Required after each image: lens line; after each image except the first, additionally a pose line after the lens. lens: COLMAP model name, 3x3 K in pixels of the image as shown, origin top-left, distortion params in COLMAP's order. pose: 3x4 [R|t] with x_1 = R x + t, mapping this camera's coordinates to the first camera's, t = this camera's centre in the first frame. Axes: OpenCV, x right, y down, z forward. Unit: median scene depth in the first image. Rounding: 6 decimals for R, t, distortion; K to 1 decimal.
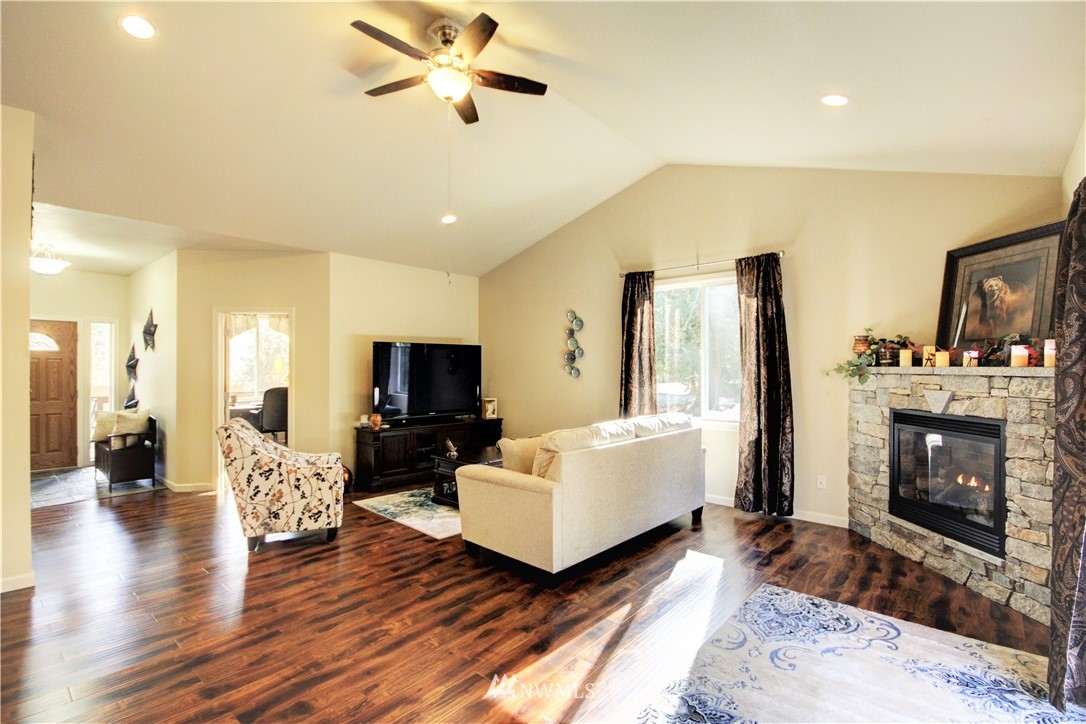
lens RADIAL K [[500.4, 0, 554.2], [0, 500.4, 366.5], [0, 0, 1]] dist [-0.002523, -0.002497]
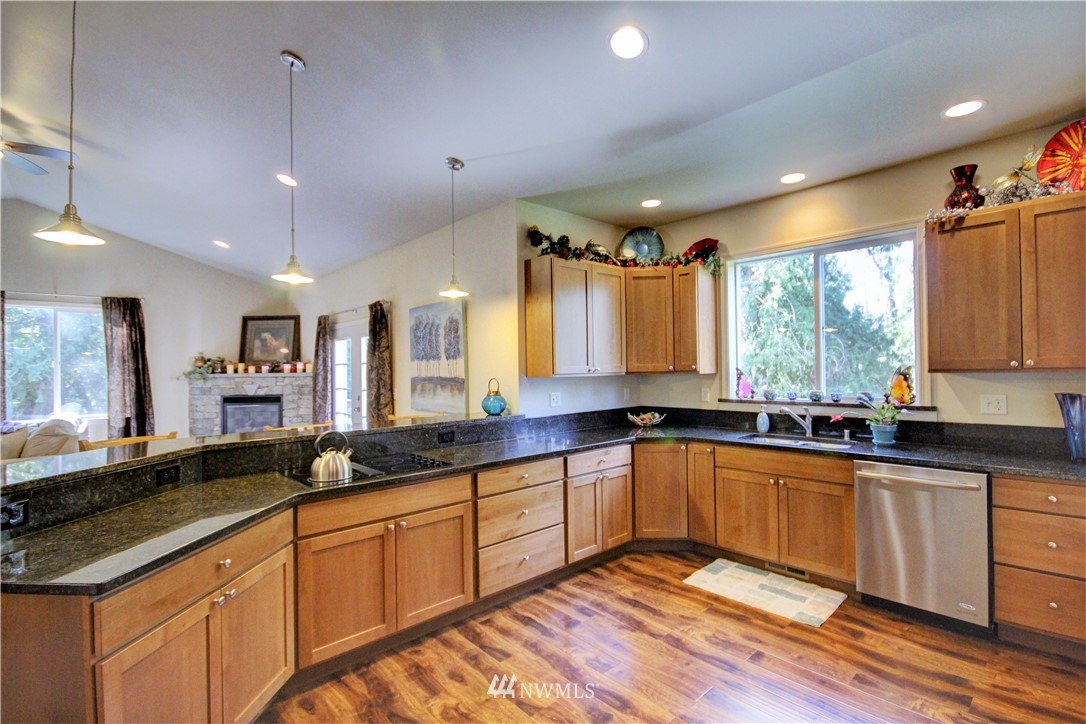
lens RADIAL K [[500.4, 0, 558.2], [0, 500.4, 363.5], [0, 0, 1]] dist [-0.002523, -0.002497]
pose [[0.108652, 0.009248, 0.994037, -1.116182], [0.015980, 0.999811, -0.011048, 0.002712], [-0.993951, 0.017085, 0.108484, -0.495359]]
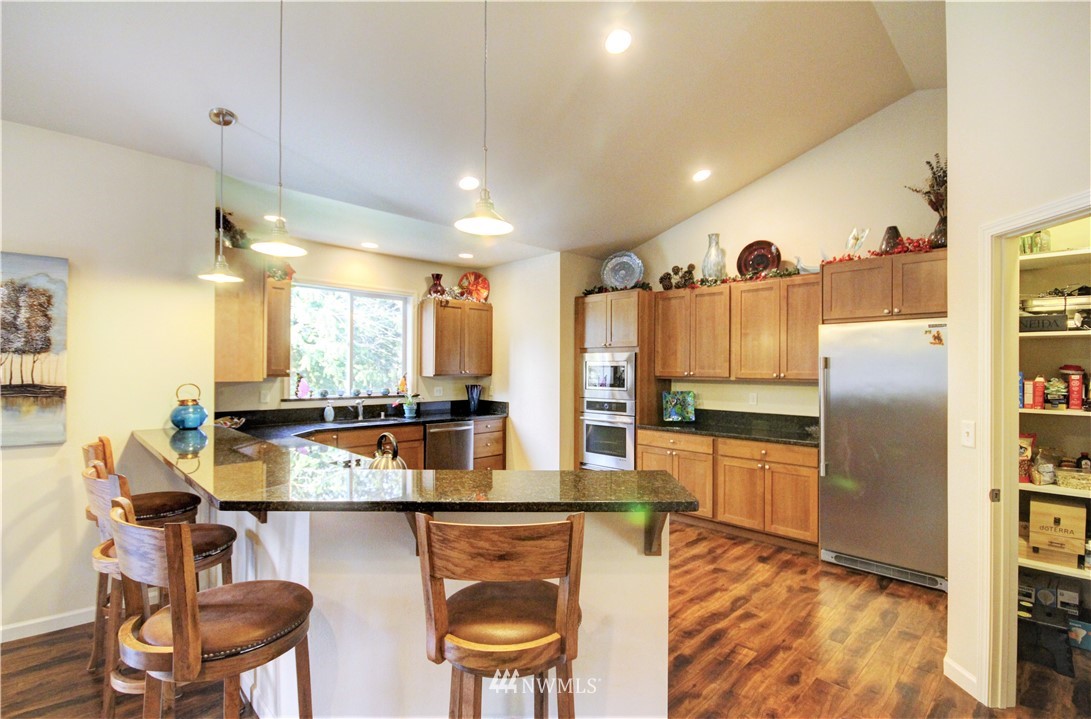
lens RADIAL K [[505.2, 0, 552.2], [0, 505.2, 366.7], [0, 0, 1]] dist [0.001872, -0.002387]
pose [[-0.996178, -0.005372, 0.087183, -0.768693], [-0.005650, 0.999980, -0.002941, -0.008903], [-0.087166, -0.003423, -0.996188, 0.520041]]
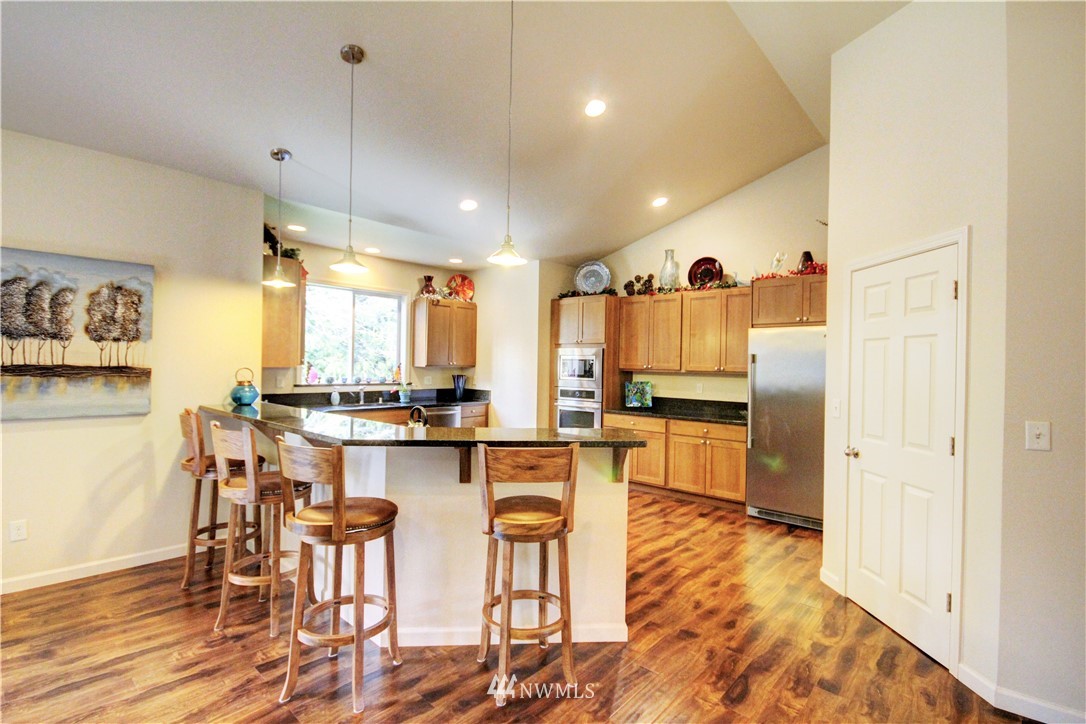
lens RADIAL K [[500.4, 0, 549.3], [0, 500.4, 366.3], [0, 0, 1]] dist [-0.002523, -0.002497]
pose [[-0.999571, -0.018919, 0.022351, -0.739472], [-0.018794, 0.999807, 0.005778, -0.001231], [-0.022456, 0.005355, -0.999733, 0.735201]]
